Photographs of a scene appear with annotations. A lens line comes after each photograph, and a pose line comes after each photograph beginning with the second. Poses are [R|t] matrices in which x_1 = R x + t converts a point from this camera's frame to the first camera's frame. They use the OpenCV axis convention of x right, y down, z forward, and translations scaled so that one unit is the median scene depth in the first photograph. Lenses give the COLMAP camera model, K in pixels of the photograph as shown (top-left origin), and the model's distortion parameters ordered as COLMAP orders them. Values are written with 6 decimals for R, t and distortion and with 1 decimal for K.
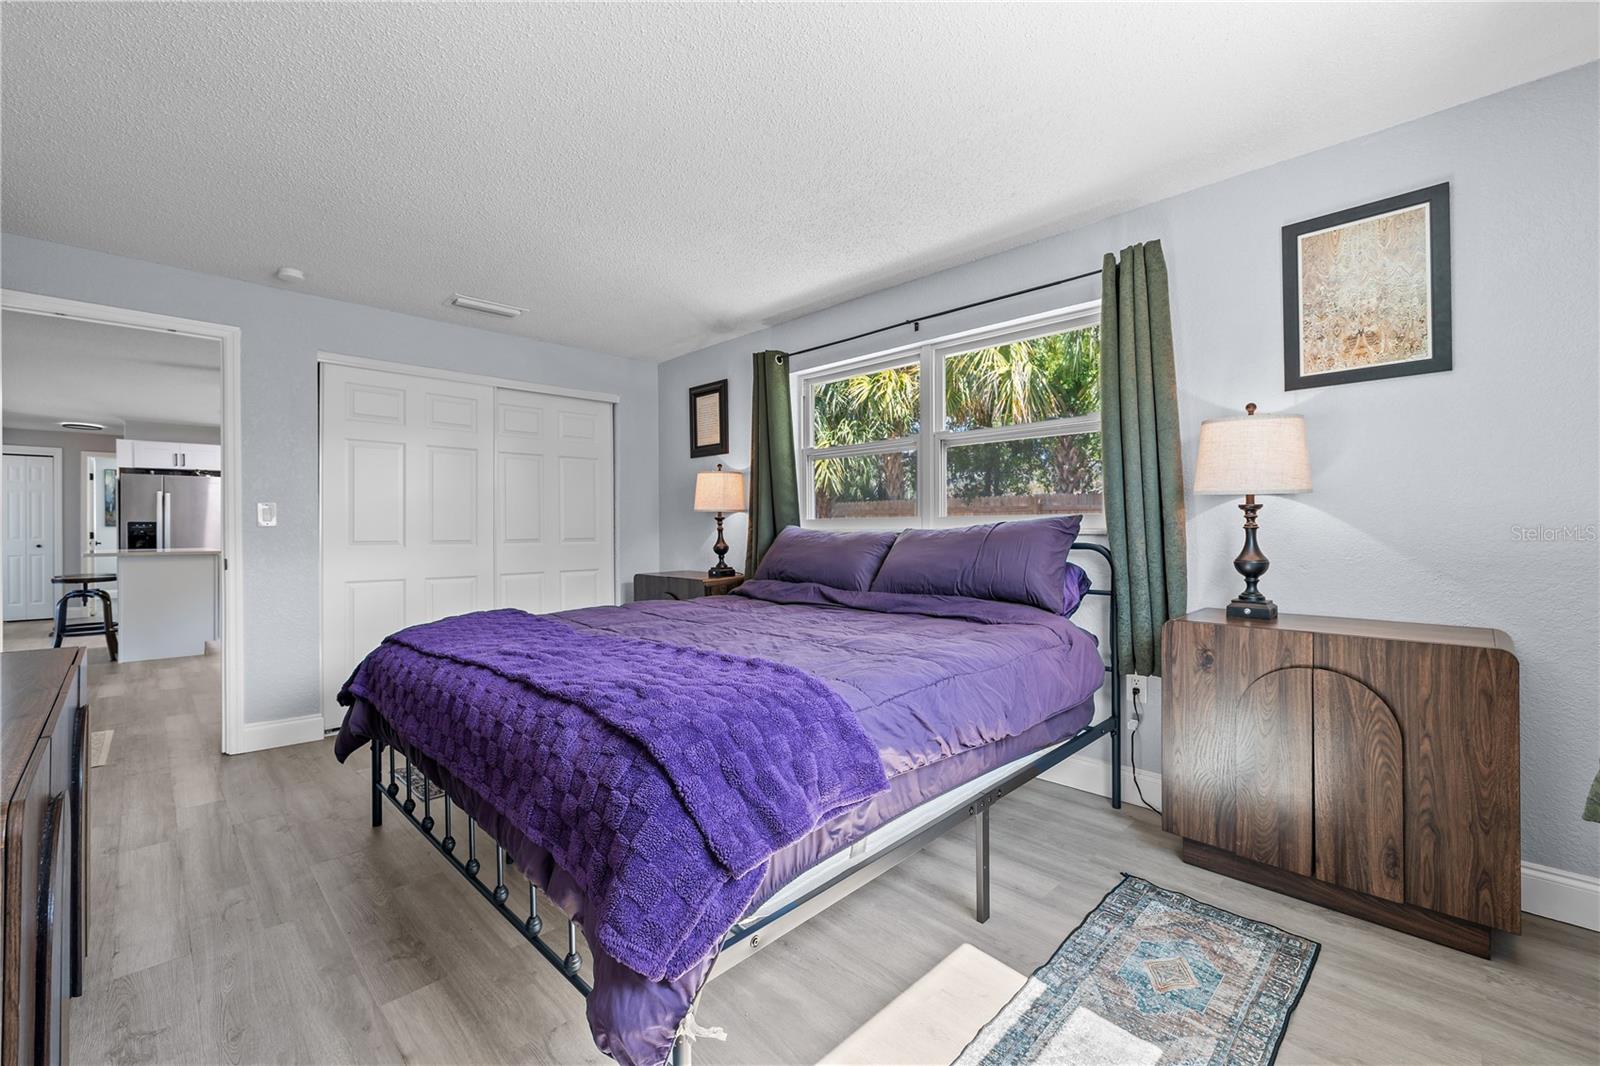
lens RADIAL K [[672.9, 0, 797.1], [0, 672.9, 522.0], [0, 0, 1]] dist [0.000334, 0.000183]
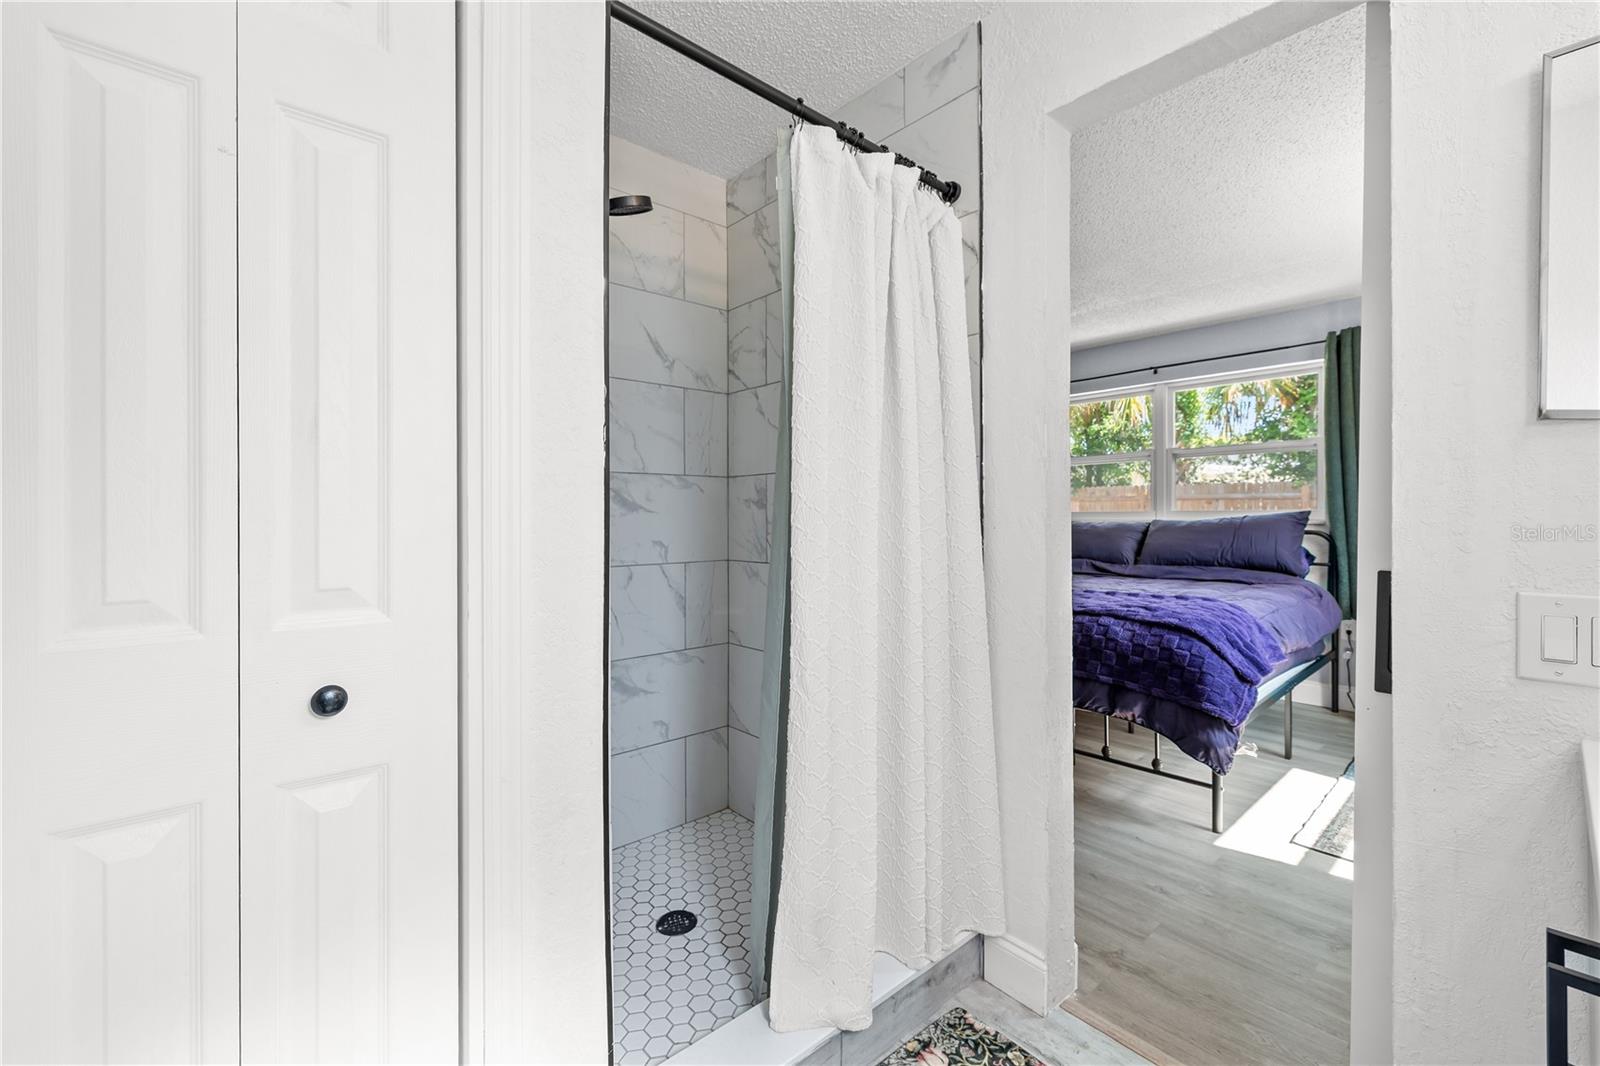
lens RADIAL K [[663.1, 0, 798.6], [0, 663.1, 511.2], [0, 0, 1]] dist [0.002023, 0.000250]
pose [[0.997727, -0.002483, -0.067342, -0.568271], [0.002646, 0.999994, 0.002331, -0.015270], [0.067336, -0.002504, 0.997727, -0.490849]]
